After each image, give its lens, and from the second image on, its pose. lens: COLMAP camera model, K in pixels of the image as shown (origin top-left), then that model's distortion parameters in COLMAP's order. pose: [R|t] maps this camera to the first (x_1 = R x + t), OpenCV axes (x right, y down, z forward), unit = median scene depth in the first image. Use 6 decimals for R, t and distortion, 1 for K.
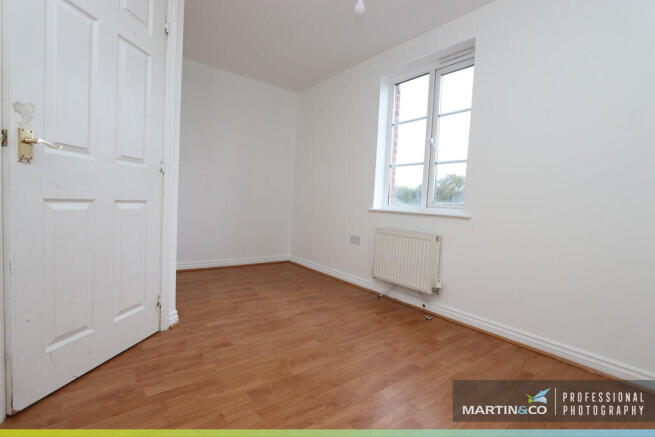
lens RADIAL K [[301.1, 0, 327.5], [0, 301.1, 218.5], [0, 0, 1]] dist [-0.014006, -0.000225]
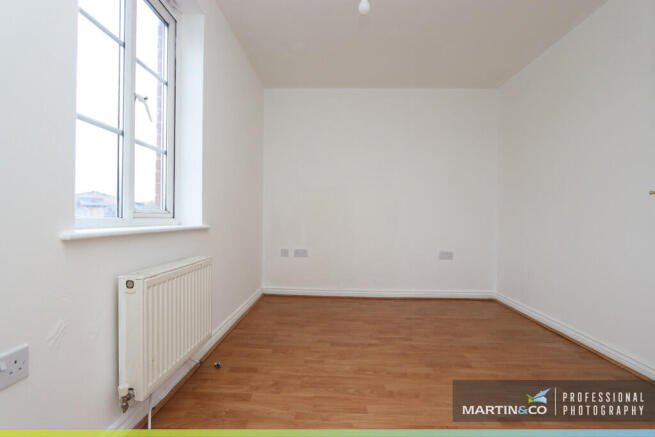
lens RADIAL K [[301.1, 0, 327.5], [0, 301.1, 218.5], [0, 0, 1]] dist [-0.014006, -0.000225]
pose [[-0.767343, -0.071958, 0.637186, -0.420592], [-0.026184, 0.996371, 0.080989, -0.133173], [-0.640702, 0.045462, -0.766443, 1.765826]]
